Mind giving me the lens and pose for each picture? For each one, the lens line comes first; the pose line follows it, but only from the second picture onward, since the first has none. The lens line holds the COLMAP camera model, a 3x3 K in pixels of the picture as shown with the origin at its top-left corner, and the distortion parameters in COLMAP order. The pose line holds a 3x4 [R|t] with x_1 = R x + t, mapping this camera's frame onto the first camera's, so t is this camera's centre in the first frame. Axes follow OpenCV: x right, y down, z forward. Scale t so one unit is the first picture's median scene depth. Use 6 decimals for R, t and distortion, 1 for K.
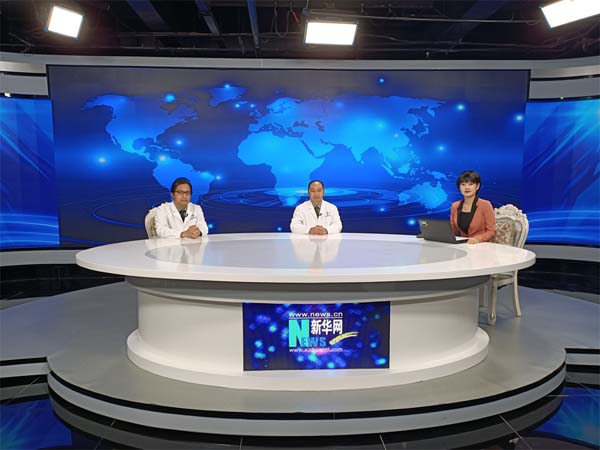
lens RADIAL K [[596.5, 0, 294.3], [0, 596.5, 238.1], [0, 0, 1]] dist [0.029774, 0.002479]
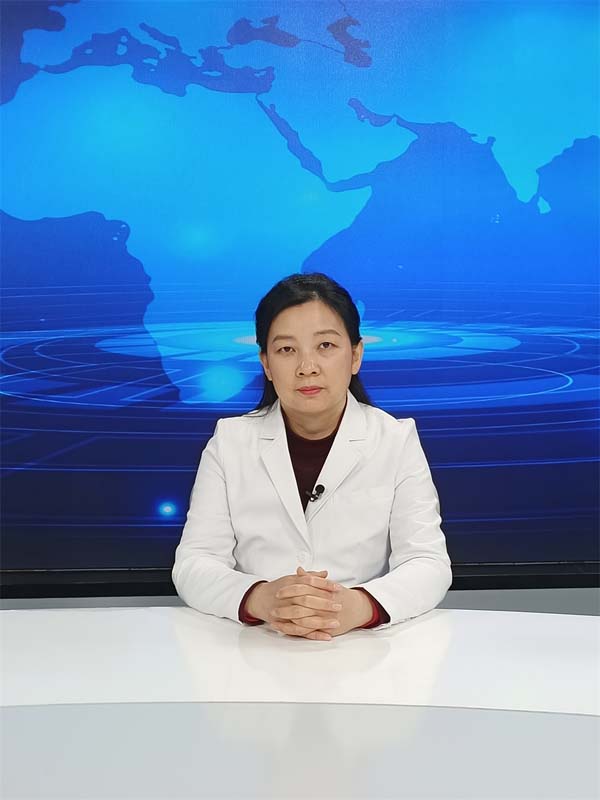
lens RADIAL K [[1420.6, 0, 366.3], [0, 1420.6, 421.6], [0, 0, 1]] dist [0.042605, -0.068557]
pose [[0.999812, 0.000695, -0.019398, 0.059295], [-0.000727, 0.999998, -0.001644, -0.047255], [0.019397, 0.001658, 0.999810, 0.478365]]
